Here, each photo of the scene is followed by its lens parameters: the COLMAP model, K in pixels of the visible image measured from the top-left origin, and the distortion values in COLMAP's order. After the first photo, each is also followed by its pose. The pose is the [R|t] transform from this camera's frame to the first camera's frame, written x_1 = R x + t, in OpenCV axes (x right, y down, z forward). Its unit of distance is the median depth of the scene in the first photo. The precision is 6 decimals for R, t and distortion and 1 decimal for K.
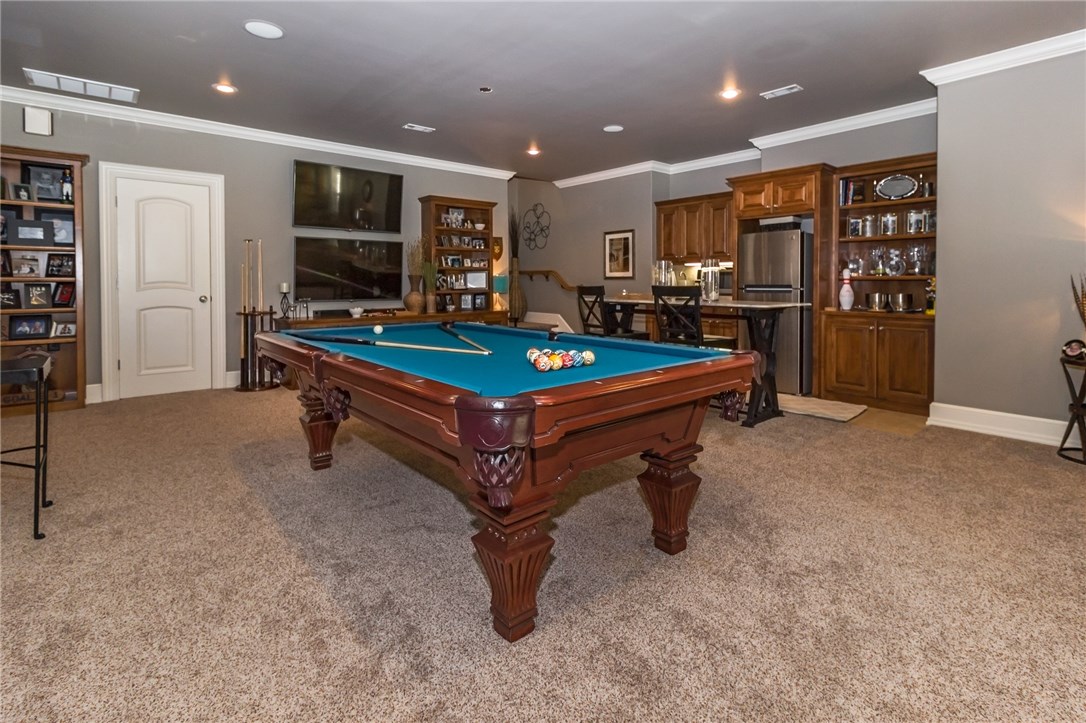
lens RADIAL K [[518.7, 0, 543.0], [0, 518.7, 361.5], [0, 0, 1]] dist [0.001516, 0.000180]
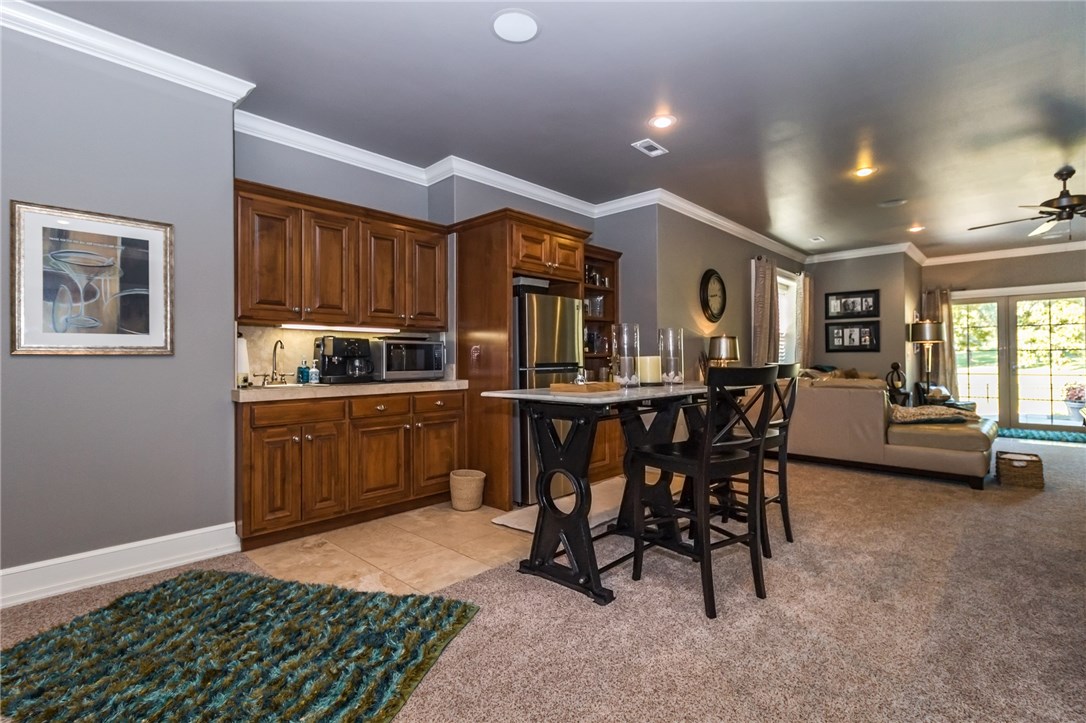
lens RADIAL K [[518.7, 0, 543.0], [0, 518.7, 361.5], [0, 0, 1]] dist [0.001516, 0.000180]
pose [[-0.105236, 0.001823, 0.994446, -0.231120], [0.155515, 0.987725, 0.014646, -0.116052], [-0.982212, 0.156192, -0.104228, 0.771436]]
